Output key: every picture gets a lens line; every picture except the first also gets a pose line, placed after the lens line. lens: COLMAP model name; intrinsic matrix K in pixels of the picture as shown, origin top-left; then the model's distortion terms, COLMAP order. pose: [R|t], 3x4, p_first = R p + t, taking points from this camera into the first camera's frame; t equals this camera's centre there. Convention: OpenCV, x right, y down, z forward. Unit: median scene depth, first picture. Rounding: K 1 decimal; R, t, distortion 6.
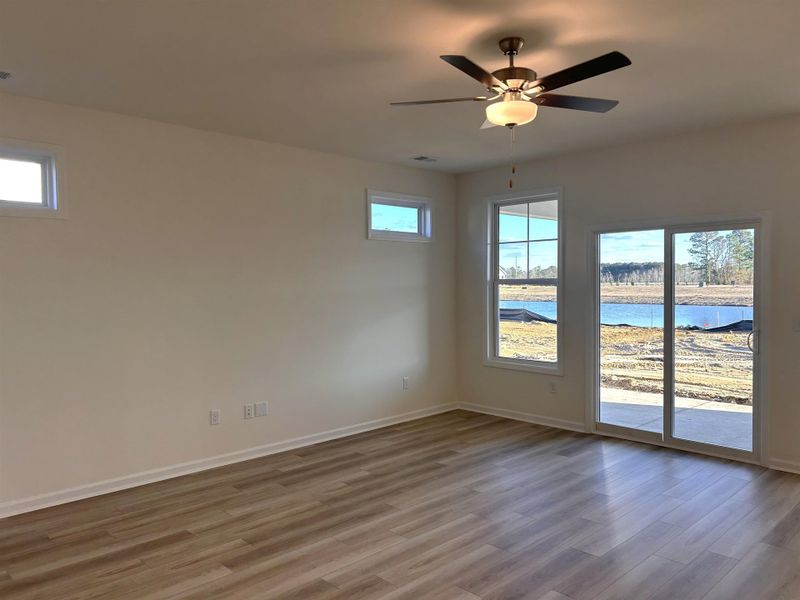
lens RADIAL K [[605.2, 0, 400.7], [0, 605.2, 303.0], [0, 0, 1]] dist [0.055105, -0.032652]
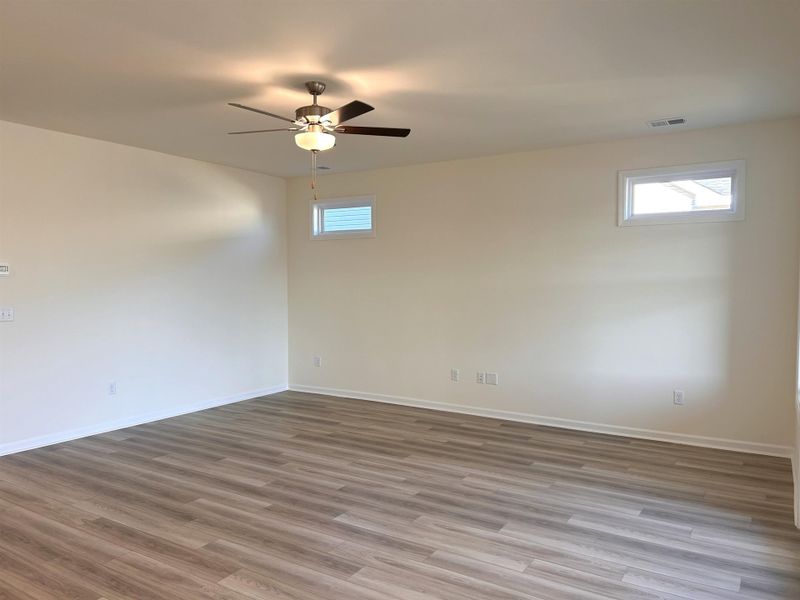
lens RADIAL K [[605.2, 0, 397.7], [0, 605.2, 296.6], [0, 0, 1]] dist [0.055105, -0.032652]
pose [[0.226984, 0.034591, -0.973284, 1.059942], [-0.041581, 0.998802, 0.025801, -0.011921], [0.973010, 0.034614, 0.228150, 0.646153]]
